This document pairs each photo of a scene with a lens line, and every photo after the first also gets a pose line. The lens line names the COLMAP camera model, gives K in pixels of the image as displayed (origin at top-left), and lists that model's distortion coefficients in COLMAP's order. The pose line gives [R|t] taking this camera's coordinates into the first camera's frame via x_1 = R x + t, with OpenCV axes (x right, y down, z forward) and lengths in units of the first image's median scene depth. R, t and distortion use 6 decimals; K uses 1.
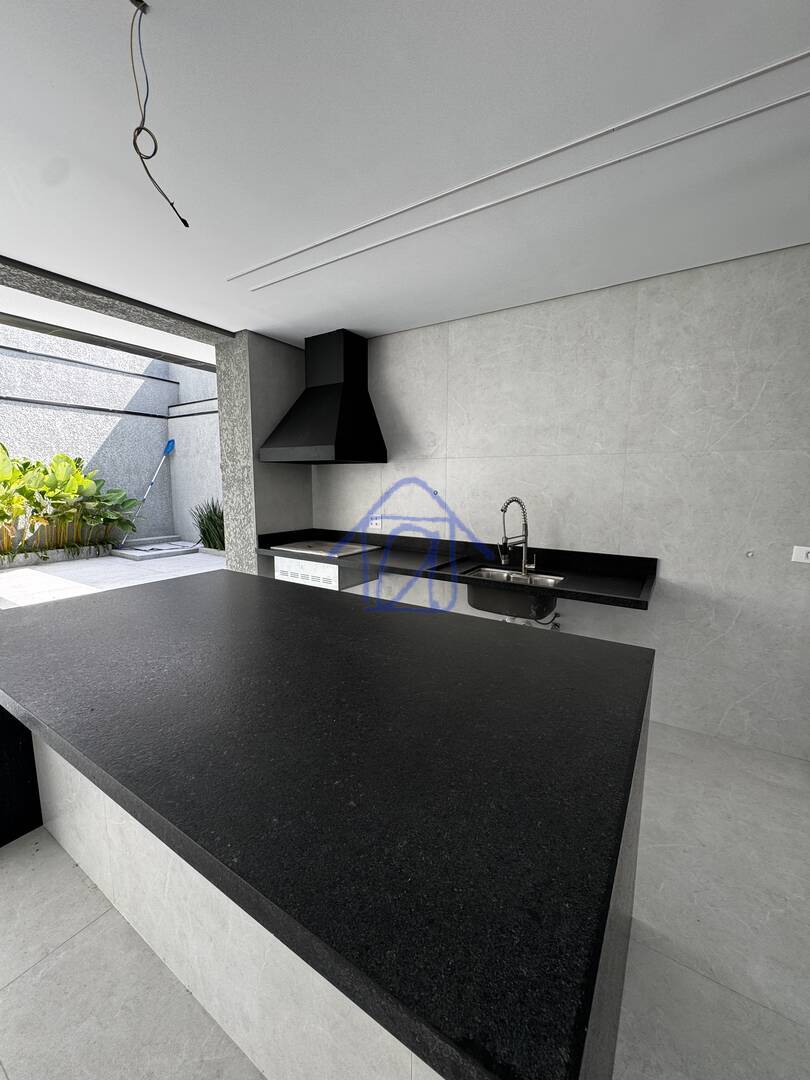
lens RADIAL K [[429.7, 0, 404.4], [0, 429.7, 540.6], [0, 0, 1]] dist [0.001951, 0.001154]
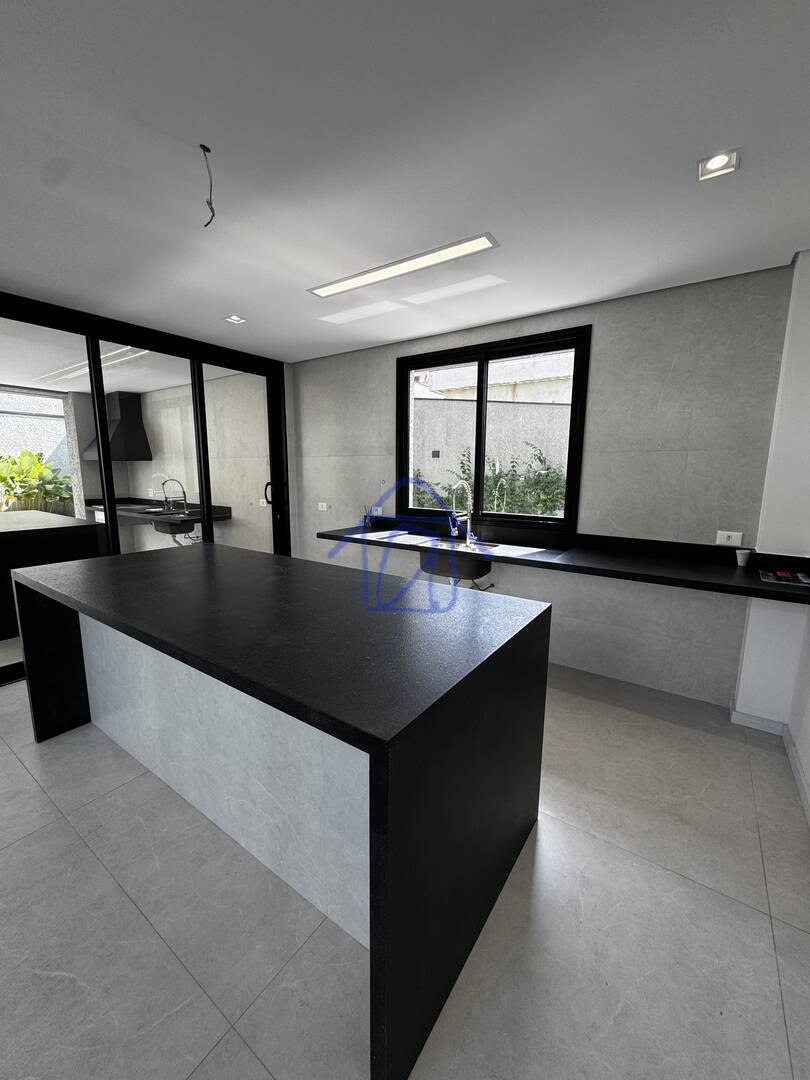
lens RADIAL K [[429.7, 0, 404.9], [0, 429.7, 539.4], [0, 0, 1]] dist [0.001951, 0.001154]
pose [[0.999270, 0.007930, -0.037360, 0.488108], [-0.007057, 0.999701, 0.023429, 0.047038], [0.037535, -0.023148, 0.999027, -0.358782]]
